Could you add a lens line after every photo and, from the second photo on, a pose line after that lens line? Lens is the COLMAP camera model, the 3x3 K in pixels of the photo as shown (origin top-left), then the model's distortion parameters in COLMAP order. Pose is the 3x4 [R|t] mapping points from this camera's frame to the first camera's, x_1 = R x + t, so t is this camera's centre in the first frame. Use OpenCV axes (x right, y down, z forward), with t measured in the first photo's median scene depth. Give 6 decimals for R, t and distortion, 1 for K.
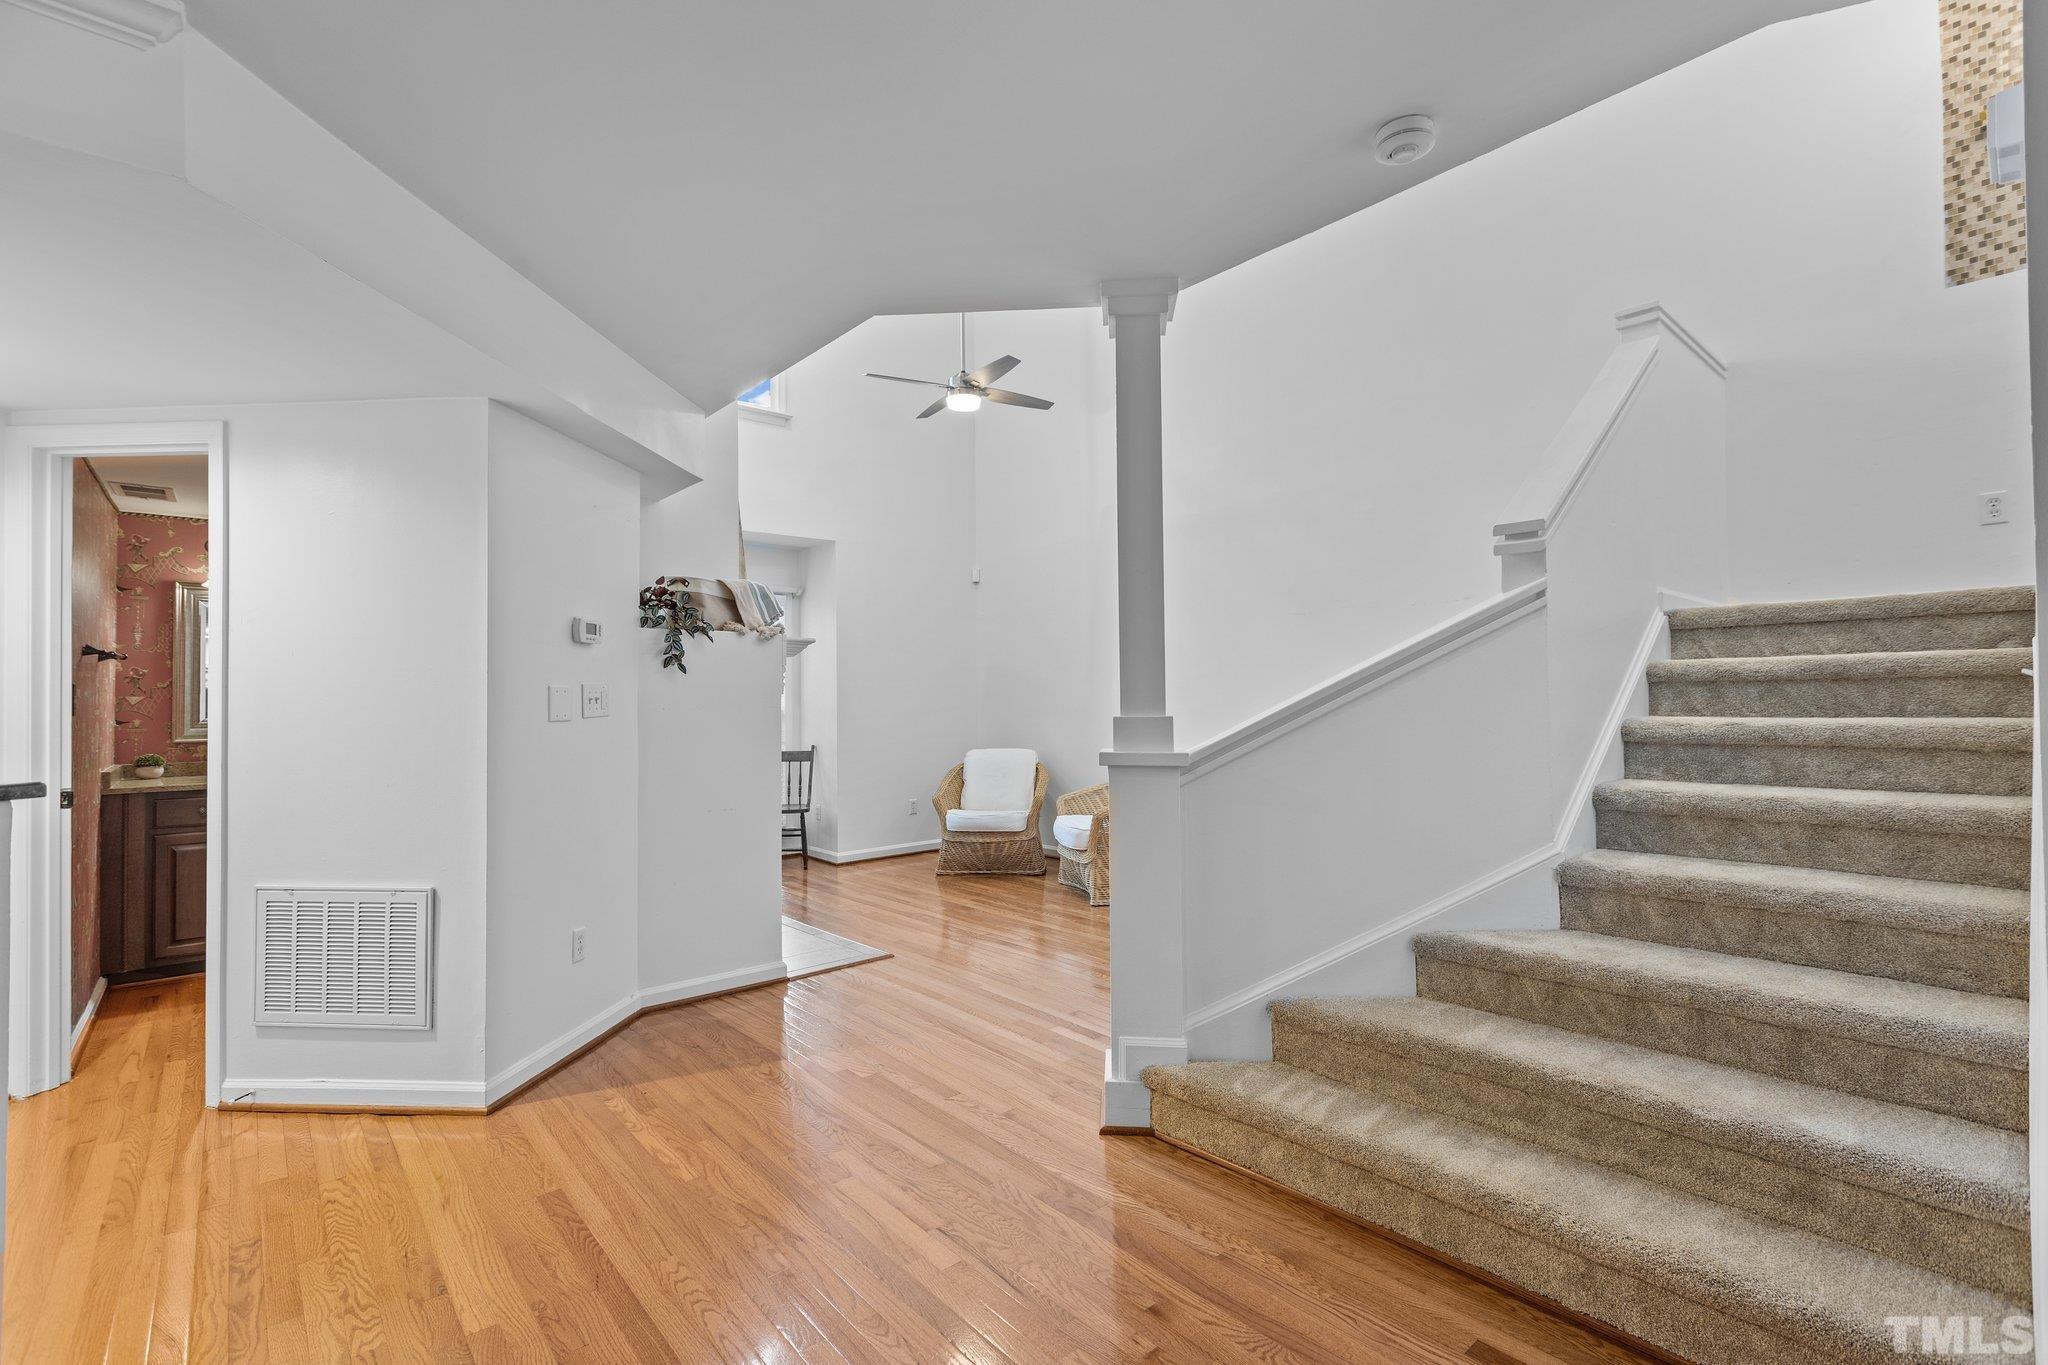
lens RADIAL K [[907.6, 0, 1017.0], [0, 907.6, 680.3], [0, 0, 1]] dist [-0.003520, -0.000038]
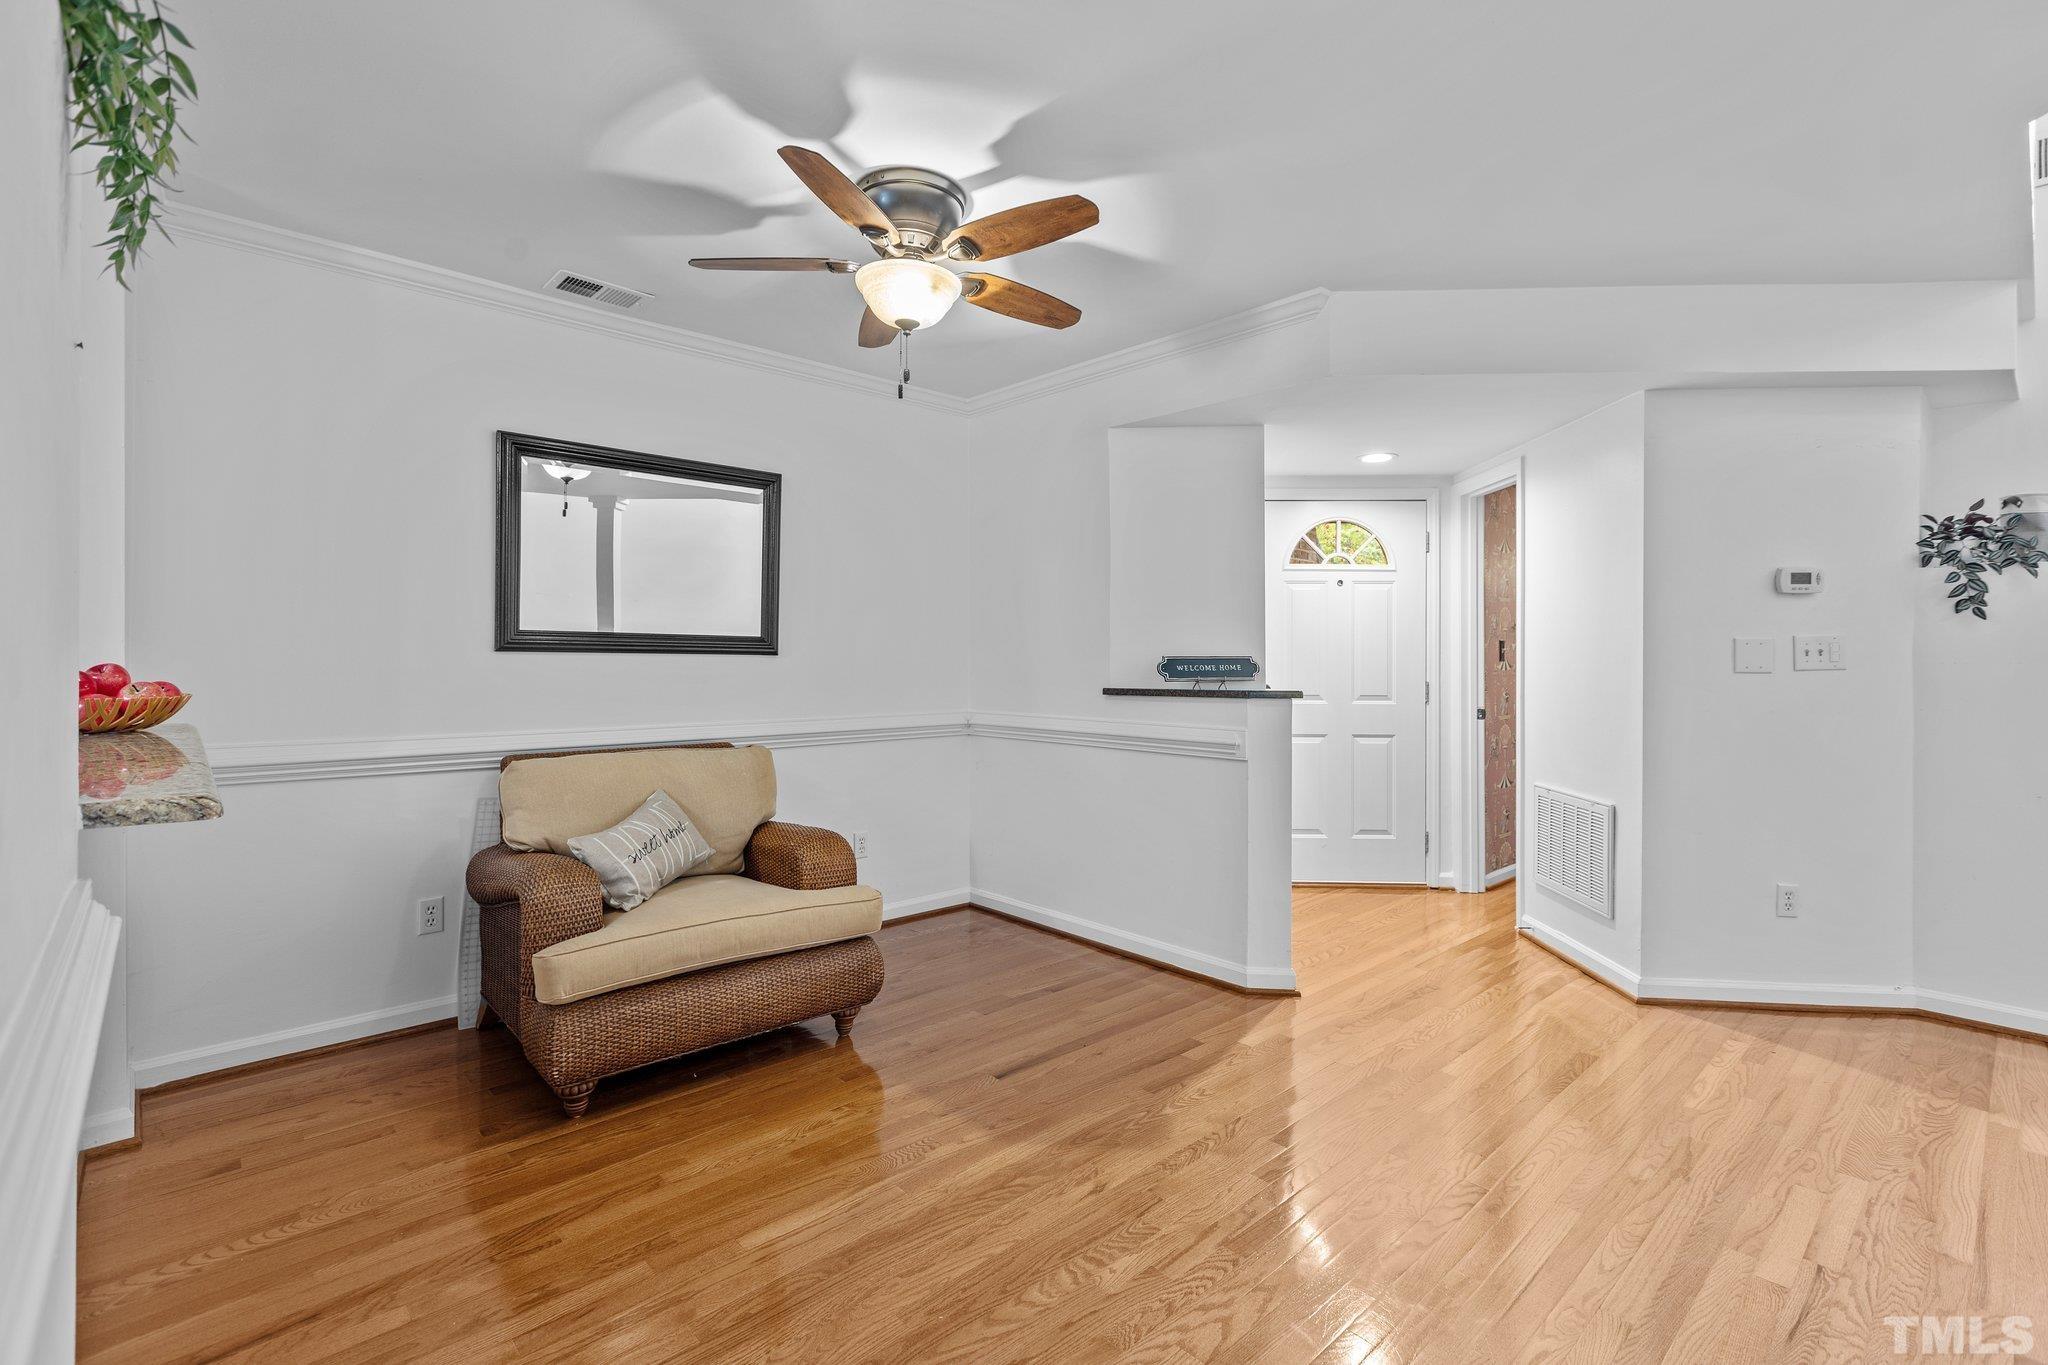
lens RADIAL K [[907.6, 0, 1017.5], [0, 907.6, 668.4], [0, 0, 1]] dist [-0.003520, -0.000038]
pose [[0.021656, 0.021689, -0.999530, 0.512371], [0.019545, 0.999564, 0.022113, 0.001221], [0.999574, -0.020015, 0.021223, 0.158004]]
